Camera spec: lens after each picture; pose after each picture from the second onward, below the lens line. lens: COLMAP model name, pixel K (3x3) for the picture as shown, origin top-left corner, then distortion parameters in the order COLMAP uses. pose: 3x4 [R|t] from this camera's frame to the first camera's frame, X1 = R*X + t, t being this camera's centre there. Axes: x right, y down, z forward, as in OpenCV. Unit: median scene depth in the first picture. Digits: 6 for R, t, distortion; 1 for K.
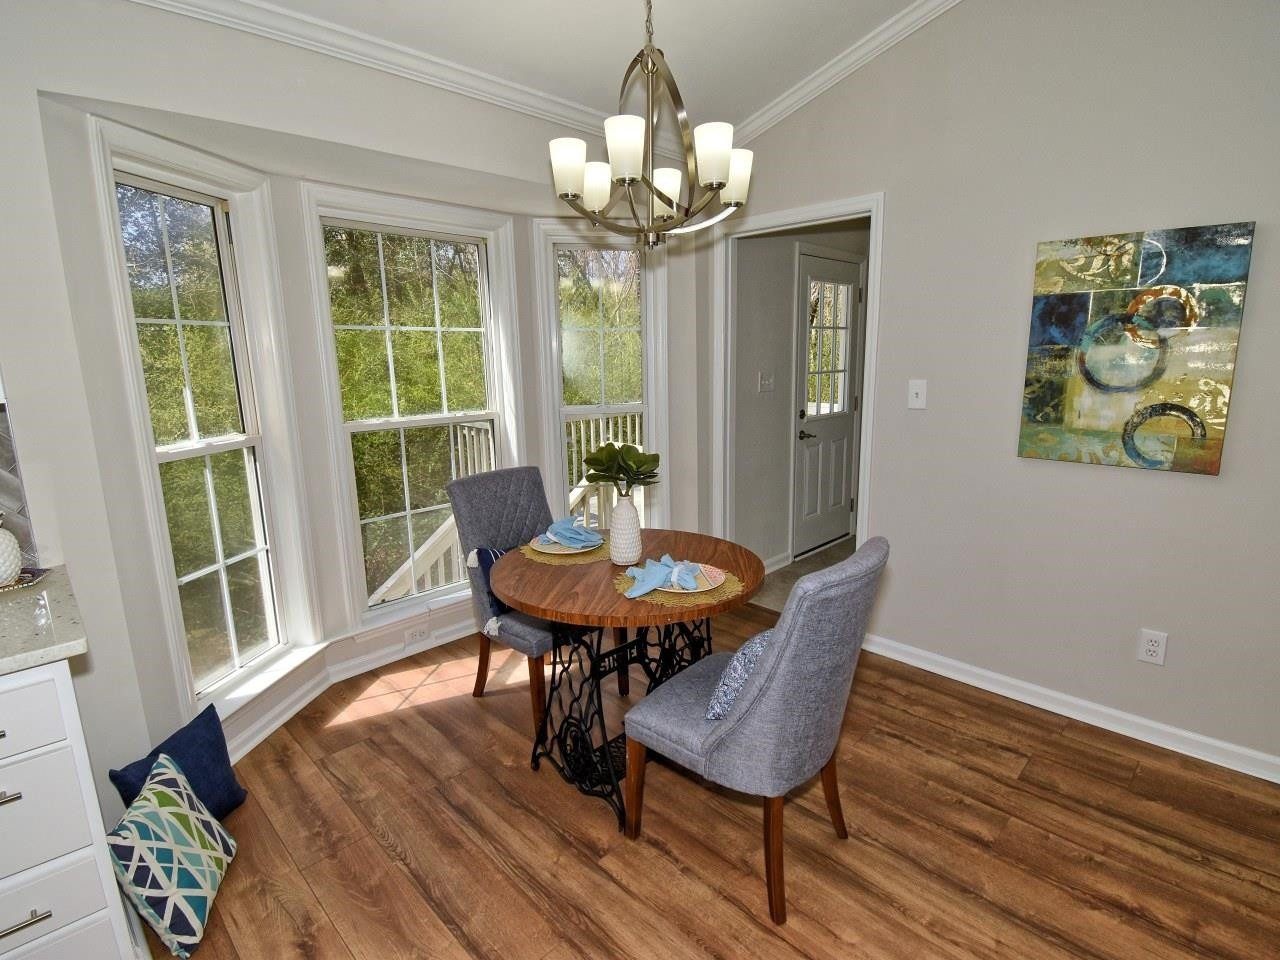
lens RADIAL K [[637.6, 0, 642.8], [0, 637.6, 480.9], [0, 0, 1]] dist [0.030763, -0.032351]
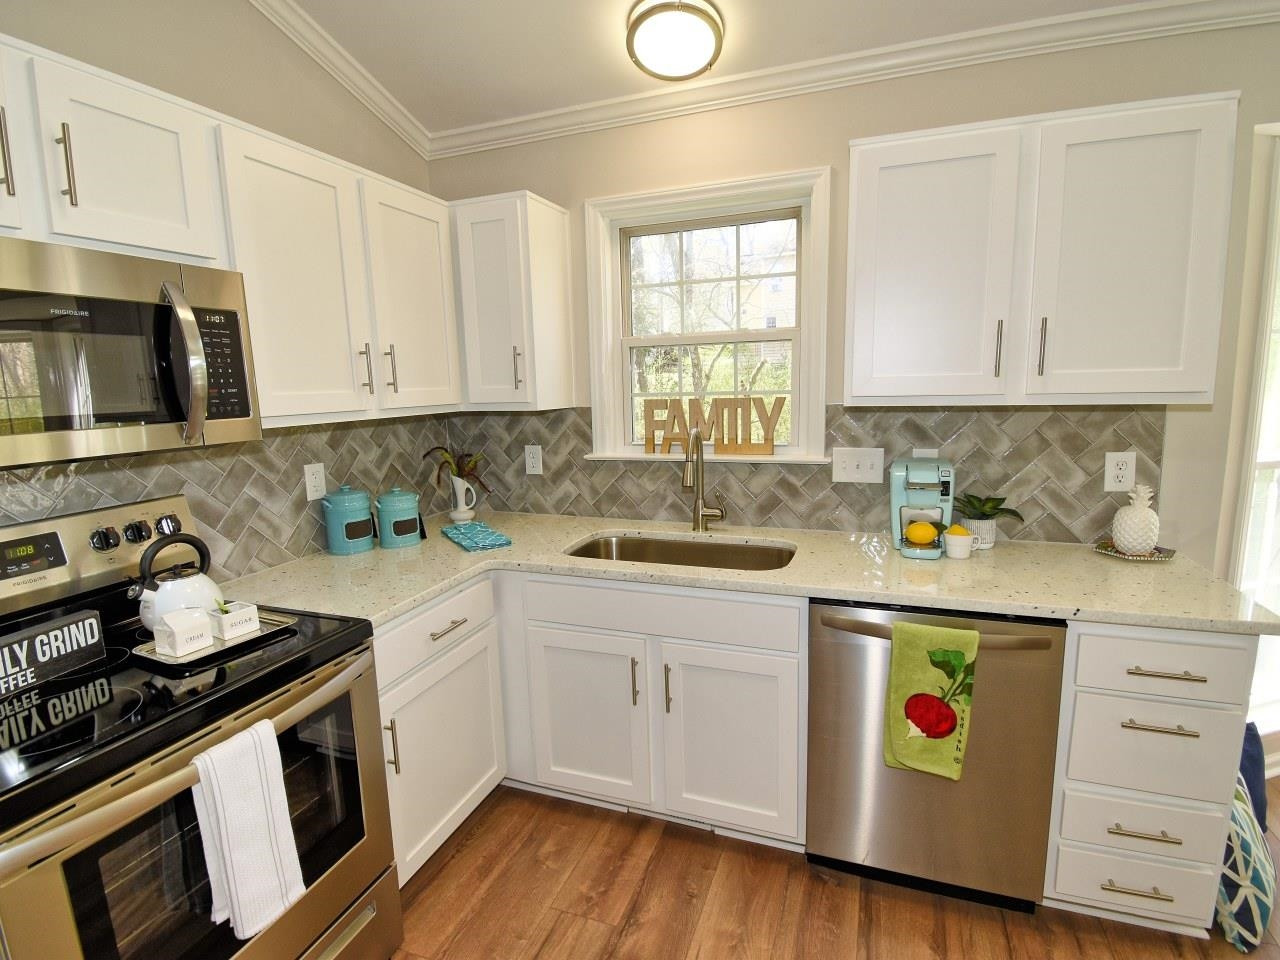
lens RADIAL K [[637.6, 0, 642.8], [0, 637.6, 480.9], [0, 0, 1]] dist [0.030763, -0.032351]
pose [[0.415905, 0.144989, -0.897776, -0.283199], [-0.160381, 0.983430, 0.084524, 0.065060], [0.895154, 0.108832, 0.432267, -0.329336]]
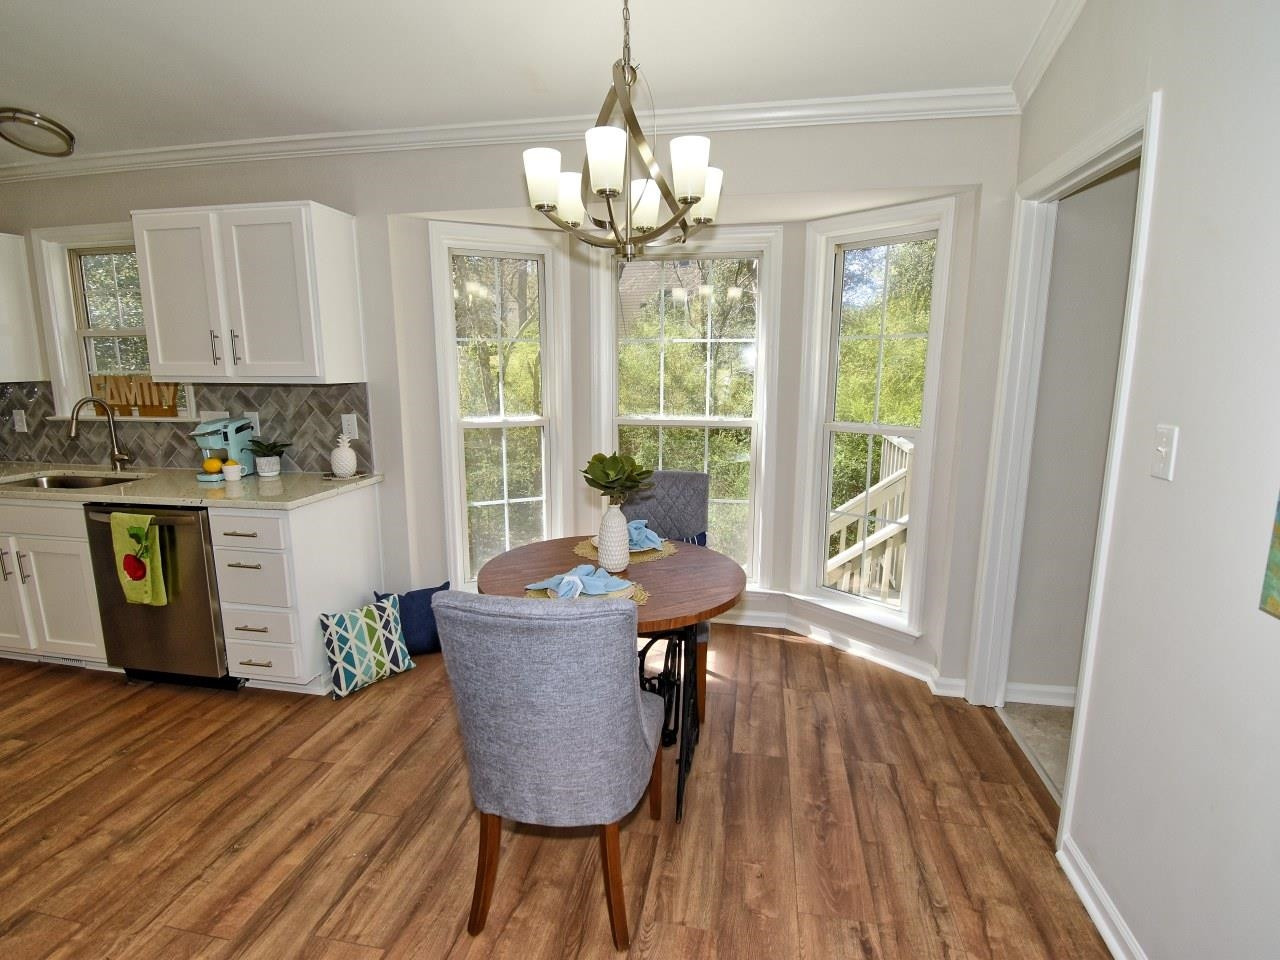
lens RADIAL K [[637.6, 0, 642.8], [0, 637.6, 480.9], [0, 0, 1]] dist [0.030763, -0.032351]
pose [[0.560661, 0.166763, -0.811080, 0.962199], [-0.169793, 0.981850, 0.084504, -0.126353], [0.810450, 0.090338, 0.578800, 0.521051]]
